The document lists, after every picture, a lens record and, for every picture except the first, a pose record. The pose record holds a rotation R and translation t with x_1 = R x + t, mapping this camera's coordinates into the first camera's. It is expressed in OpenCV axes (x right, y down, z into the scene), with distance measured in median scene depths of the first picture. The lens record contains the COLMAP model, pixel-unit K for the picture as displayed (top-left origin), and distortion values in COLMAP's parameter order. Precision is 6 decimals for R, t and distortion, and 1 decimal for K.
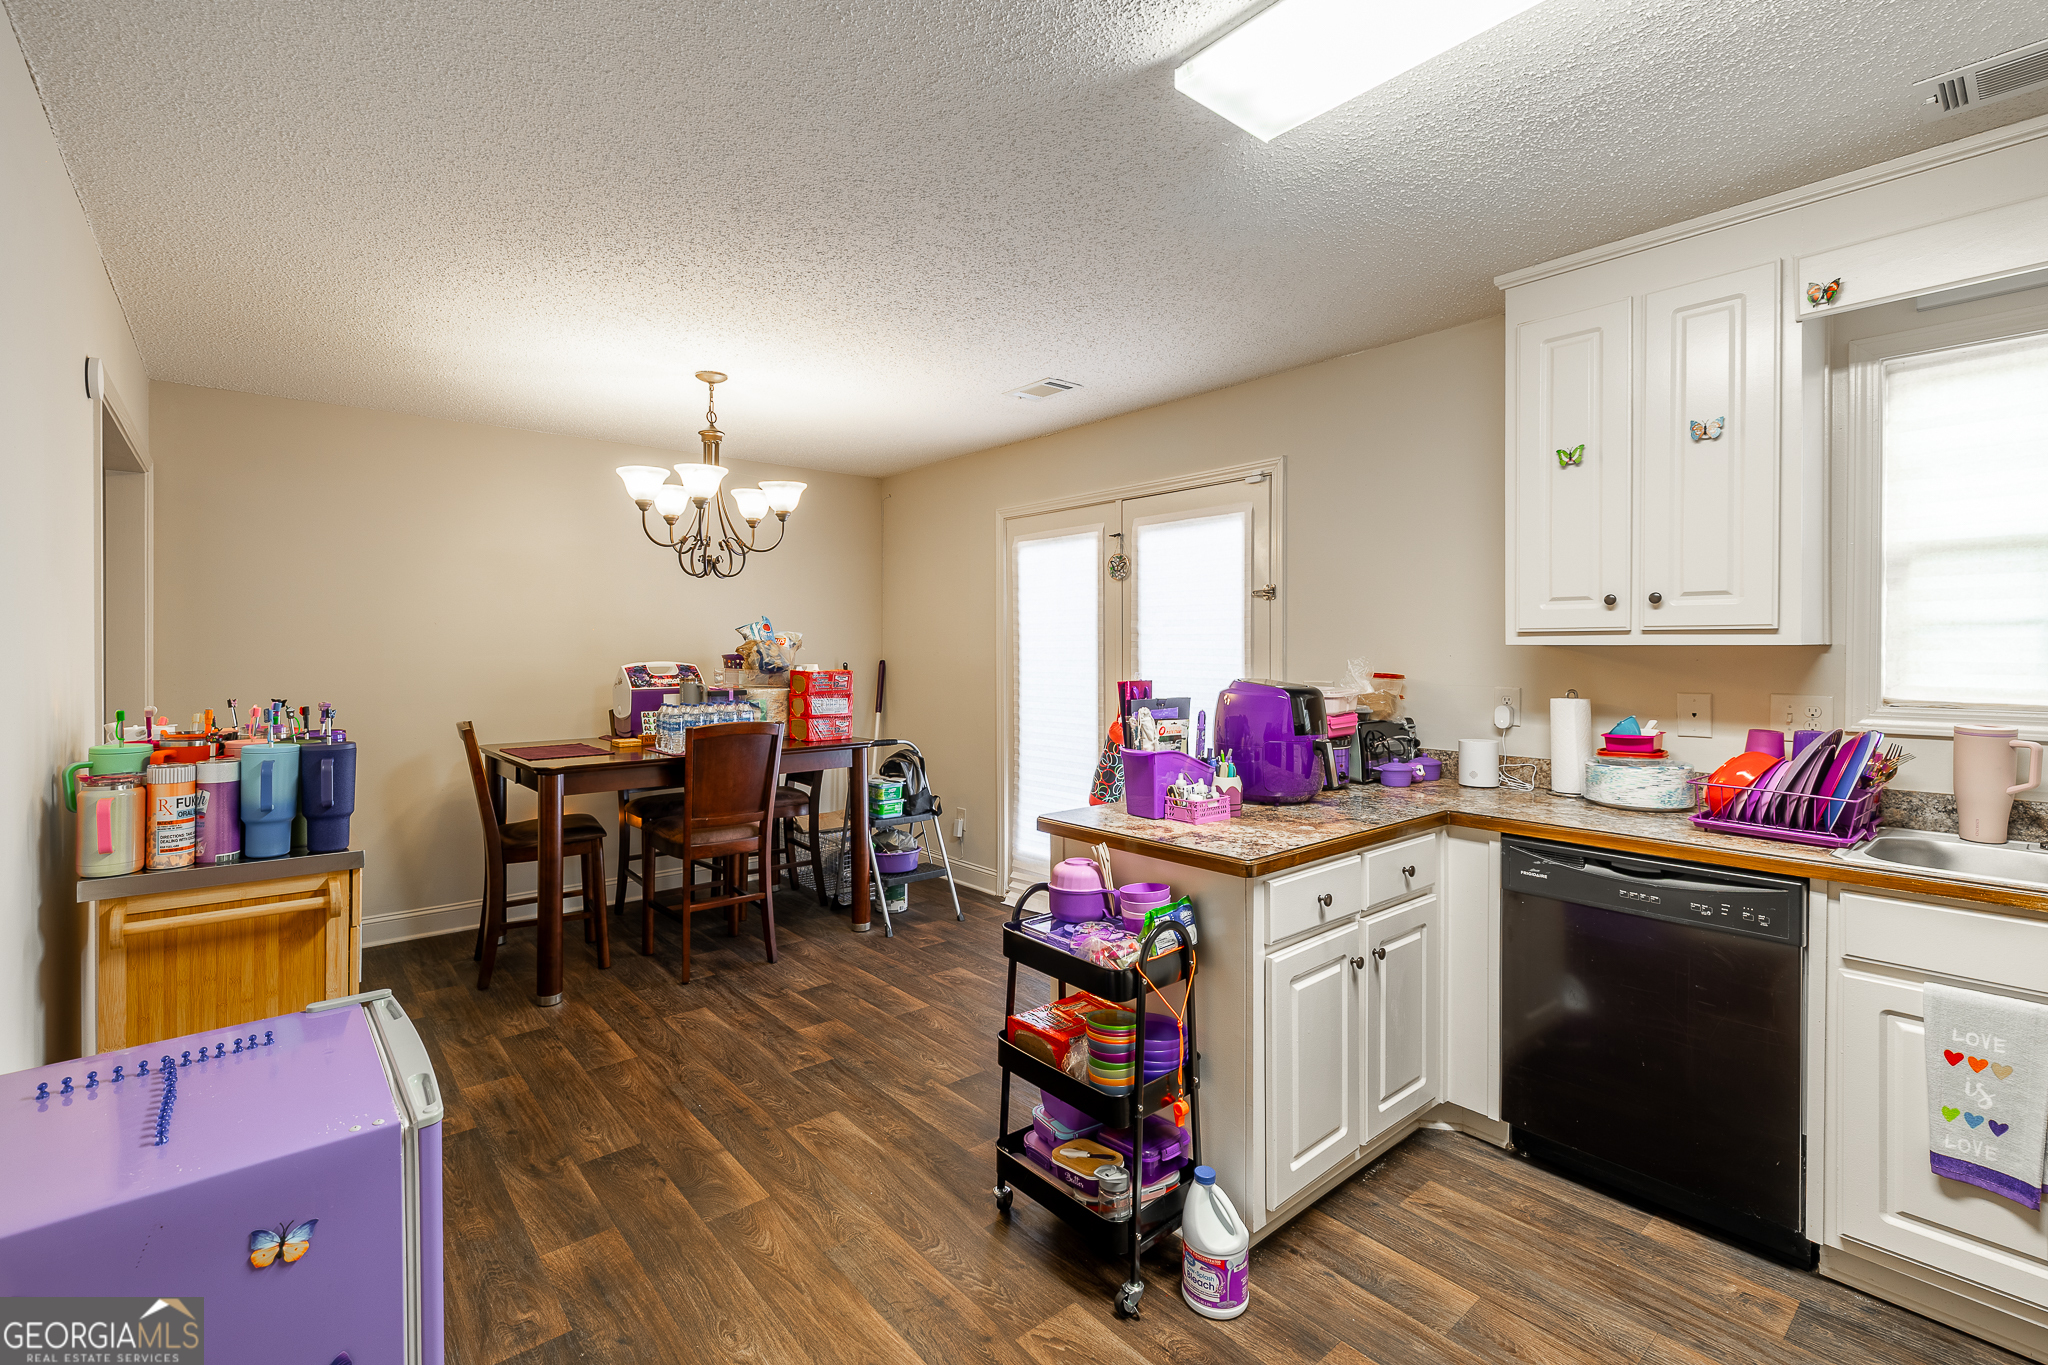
lens RADIAL K [[894.5, 0, 988.9], [0, 894.5, 649.0], [0, 0, 1]] dist [-0.000560, 0.000187]
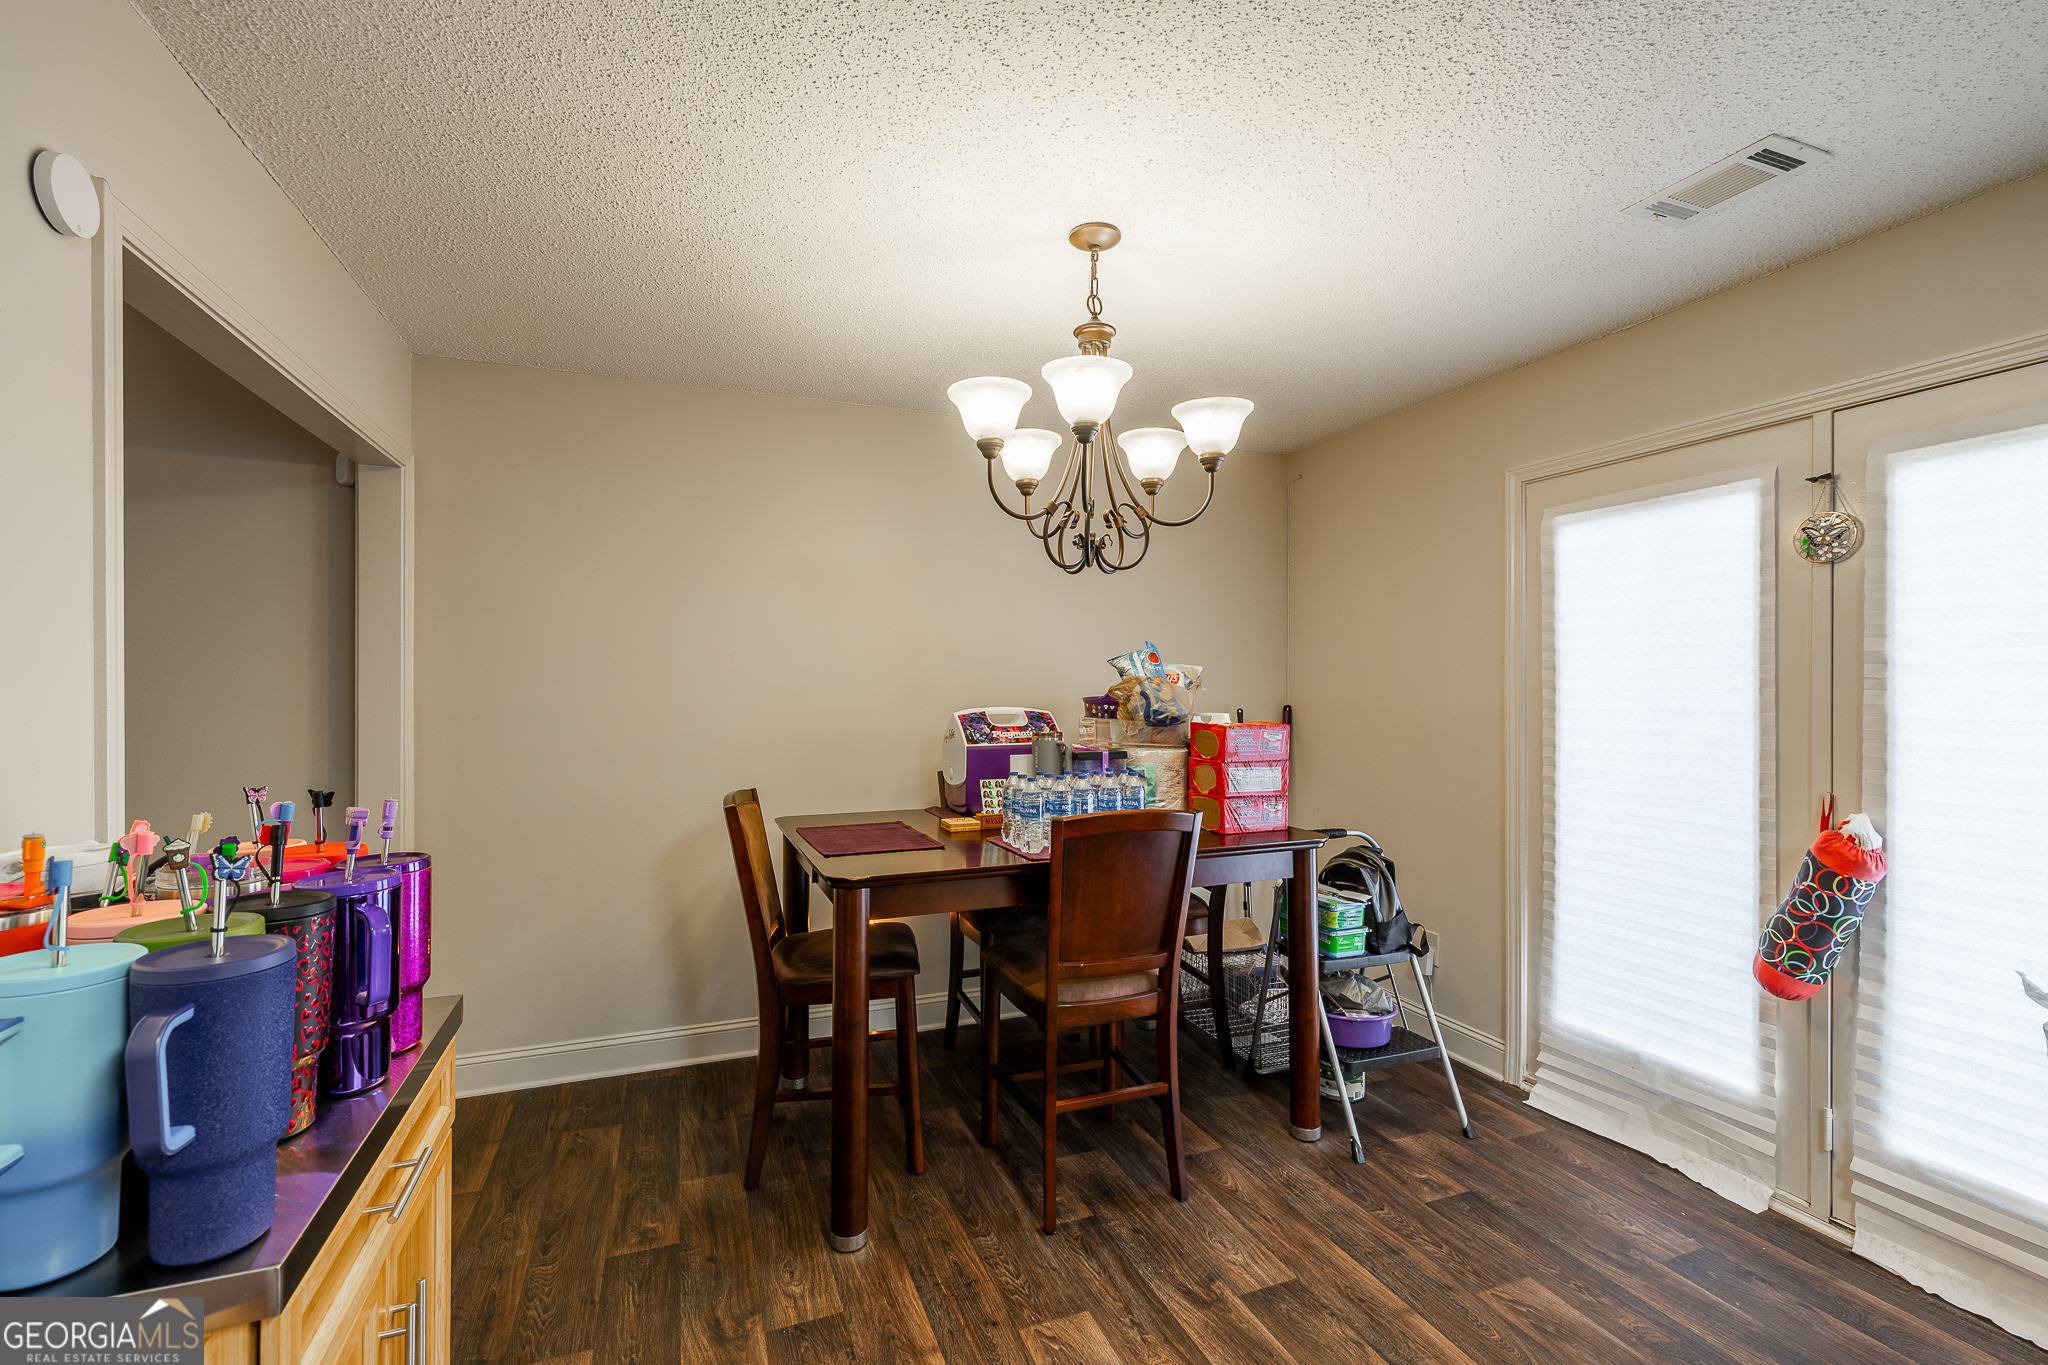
lens RADIAL K [[894.5, 0, 1023.6], [0, 894.5, 688.2], [0, 0, 1]] dist [-0.000560, 0.000187]
pose [[0.951883, 0.002422, -0.306451, -0.156497], [-0.002217, 0.999997, 0.001015, -0.002056], [0.306453, -0.000287, 0.951886, 0.379557]]
